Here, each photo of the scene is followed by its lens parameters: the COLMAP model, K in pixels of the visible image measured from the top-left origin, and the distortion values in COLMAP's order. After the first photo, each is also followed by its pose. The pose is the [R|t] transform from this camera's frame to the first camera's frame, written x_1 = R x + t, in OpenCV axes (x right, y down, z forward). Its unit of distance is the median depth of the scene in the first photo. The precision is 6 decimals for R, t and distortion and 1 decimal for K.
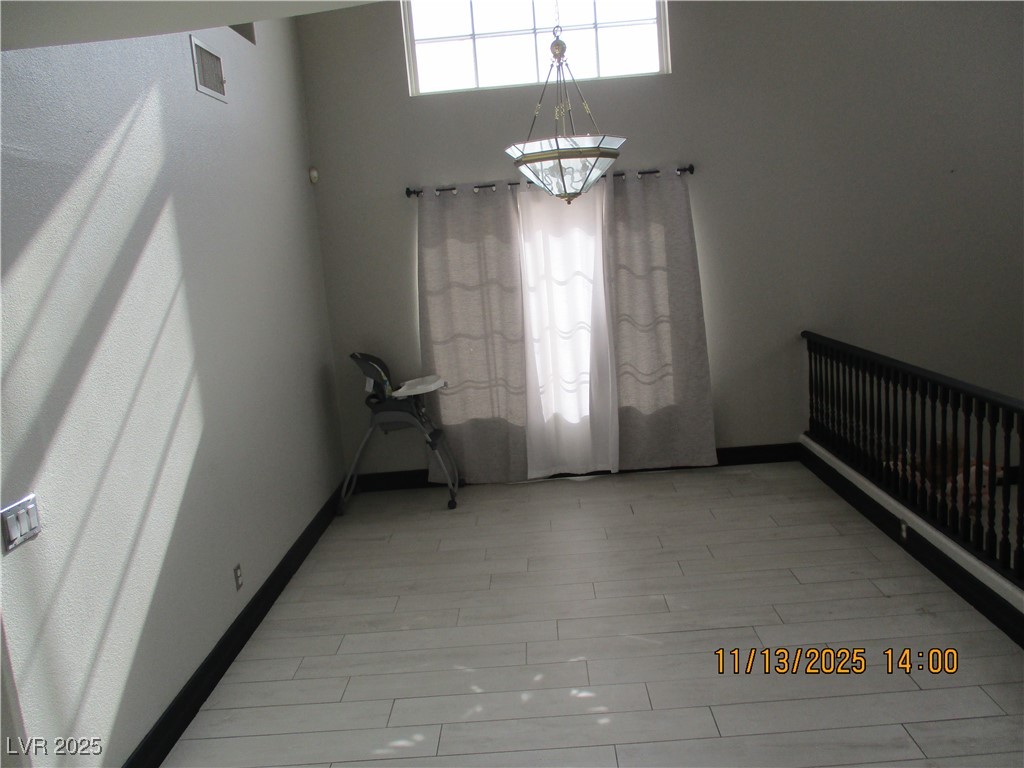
lens RADIAL K [[842.8, 0, 512.0], [0, 842.8, 384.0], [0, 0, 1]] dist [-0.037876, -0.002256]
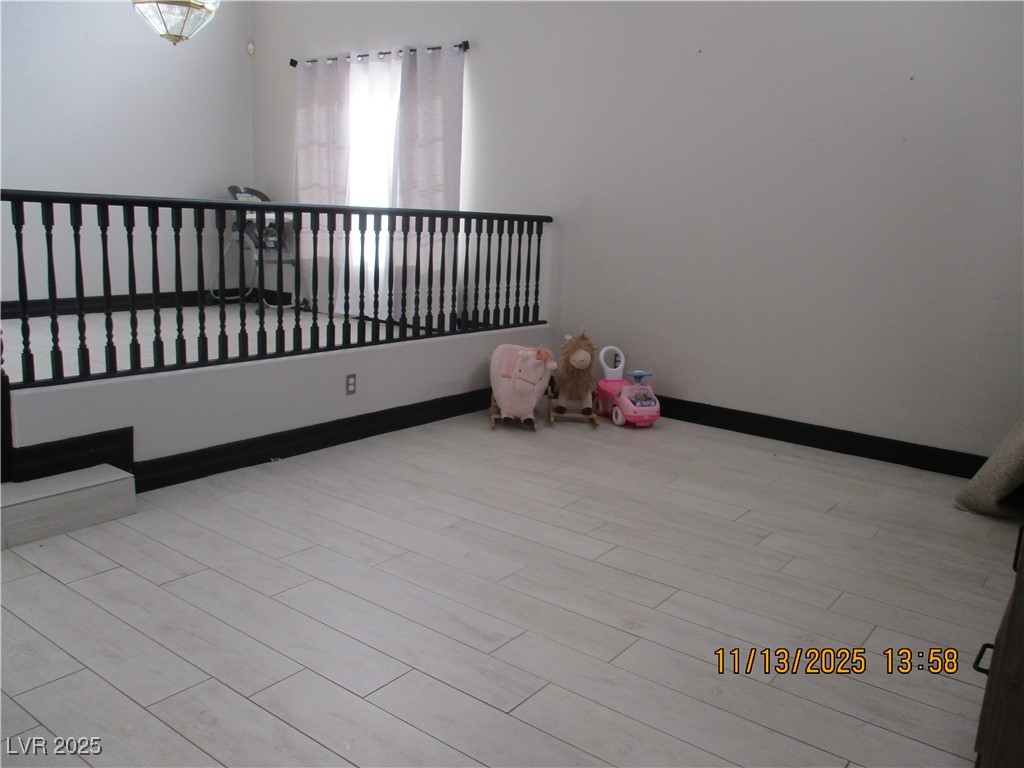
lens RADIAL K [[842.8, 0, 512.0], [0, 842.8, 384.0], [0, 0, 1]] dist [-0.037876, -0.002256]
pose [[0.800018, 0.237203, -0.551096, 0.917134], [-0.218768, 0.970619, 0.100192, 0.038113], [0.558670, 0.040407, 0.828405, 0.173854]]
